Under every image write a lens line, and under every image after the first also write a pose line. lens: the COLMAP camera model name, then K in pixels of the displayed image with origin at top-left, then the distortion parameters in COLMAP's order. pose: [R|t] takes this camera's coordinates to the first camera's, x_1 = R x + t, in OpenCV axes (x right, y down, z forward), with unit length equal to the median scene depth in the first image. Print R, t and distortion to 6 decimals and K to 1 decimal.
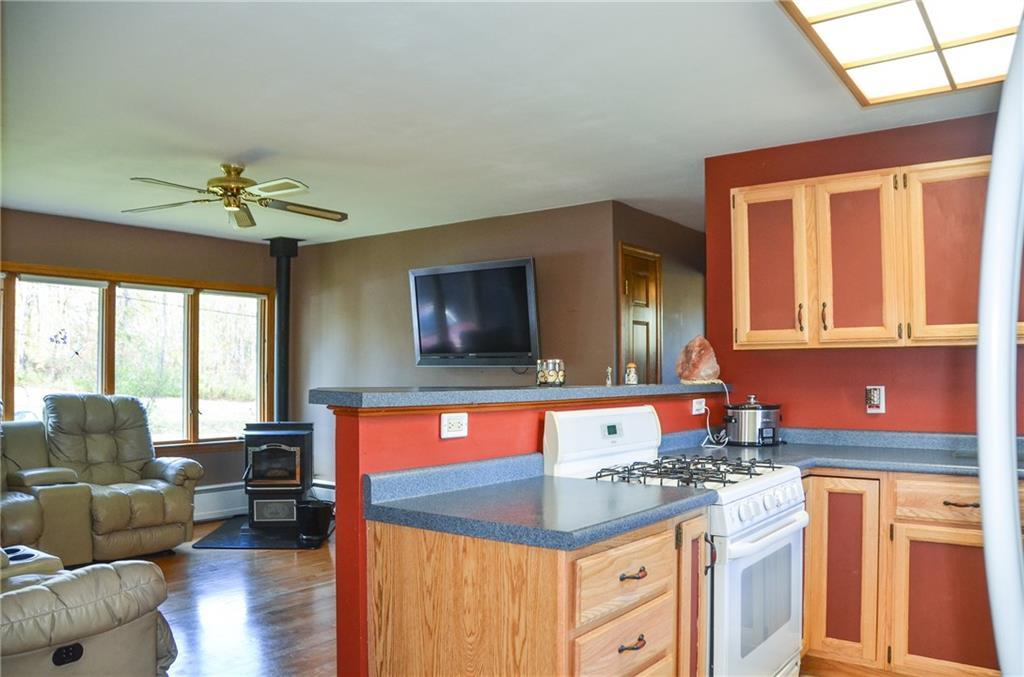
lens RADIAL K [[836.8, 0, 512.0], [0, 836.8, 338.5], [0, 0, 1]] dist [-0.089408, 0.005040]
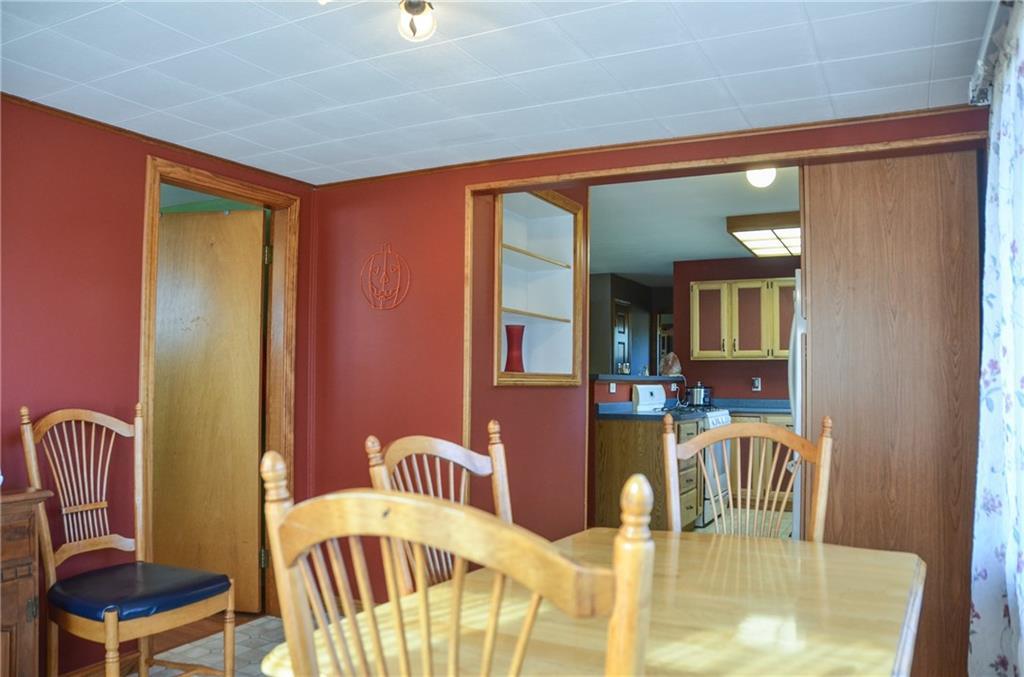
lens RADIAL K [[836.8, 0, 512.0], [0, 836.8, 338.5], [0, 0, 1]] dist [-0.089408, 0.005040]
pose [[0.986434, 0.017522, 0.163221, -0.538742], [-0.016643, 0.999839, -0.006752, -0.019362], [-0.163313, 0.003944, 0.986566, -1.025678]]
